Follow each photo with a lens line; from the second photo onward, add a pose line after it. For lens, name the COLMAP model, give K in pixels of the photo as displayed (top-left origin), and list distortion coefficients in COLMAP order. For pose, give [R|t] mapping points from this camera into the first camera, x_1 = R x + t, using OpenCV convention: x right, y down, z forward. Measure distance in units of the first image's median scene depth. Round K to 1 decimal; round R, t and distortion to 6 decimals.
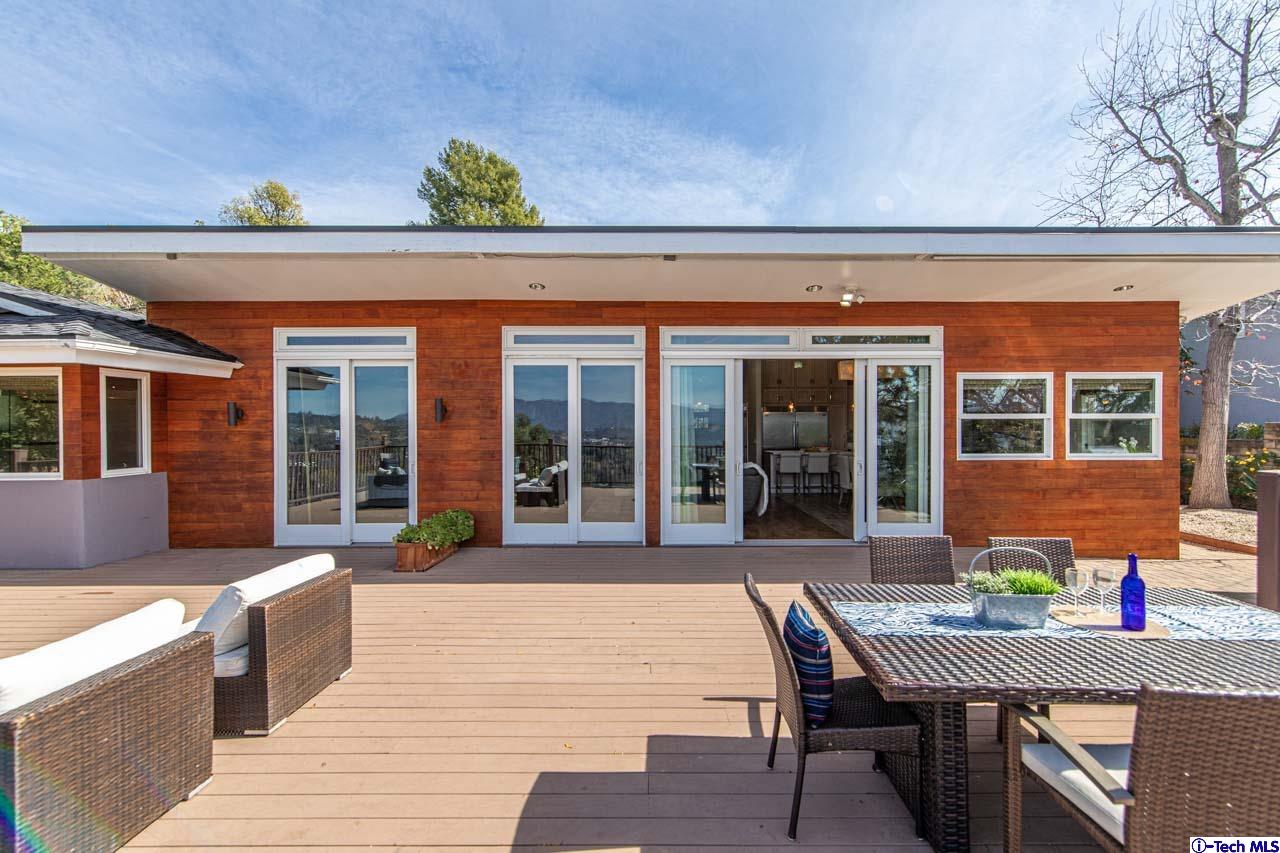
lens RADIAL K [[564.5, 0, 644.9], [0, 564.5, 422.2], [0, 0, 1]] dist [0.003656, -0.002542]
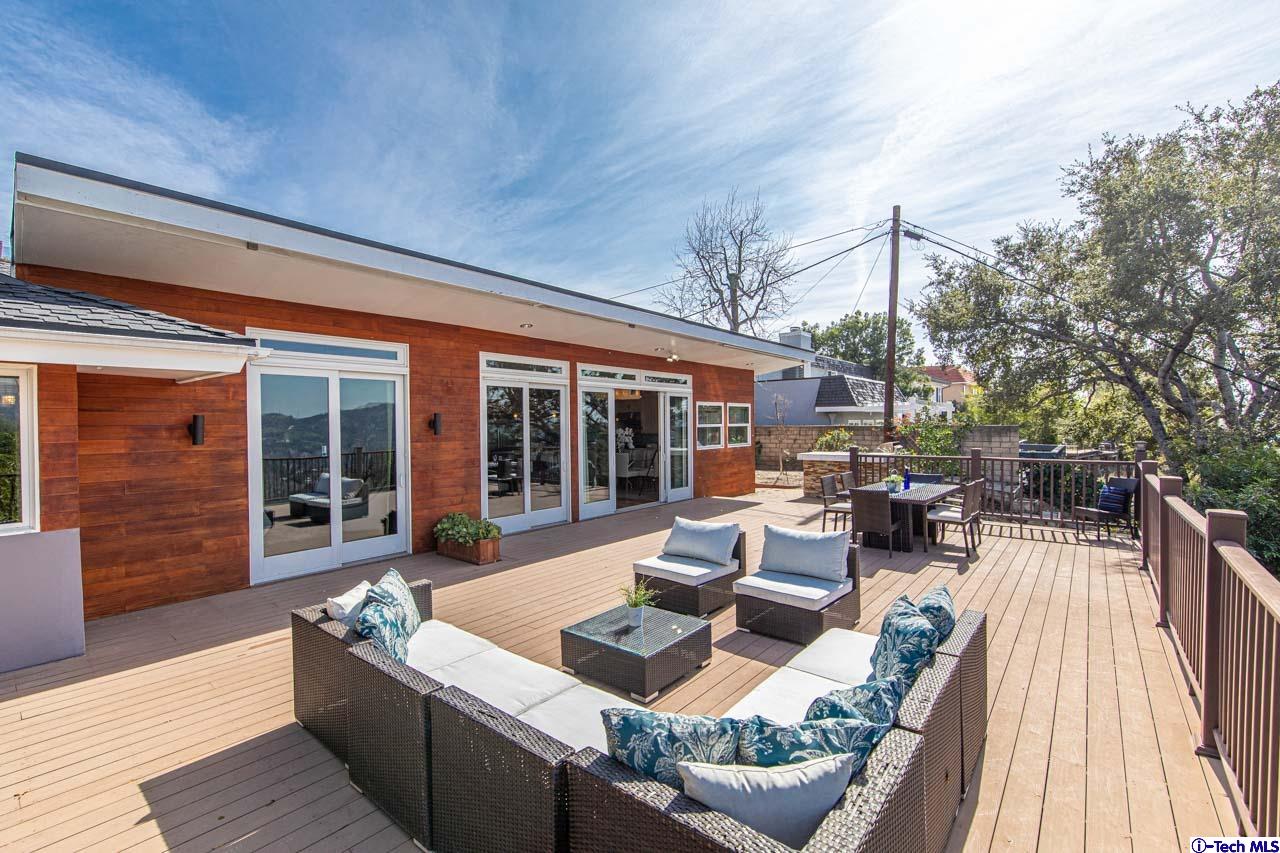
lens RADIAL K [[564.5, 0, 649.3], [0, 564.5, 434.8], [0, 0, 1]] dist [0.003656, -0.002542]
pose [[0.616933, -0.020256, 0.786755, -0.951338], [0.022333, 0.999717, 0.008227, 0.000419], [-0.786699, 0.012494, 0.617210, 0.006368]]
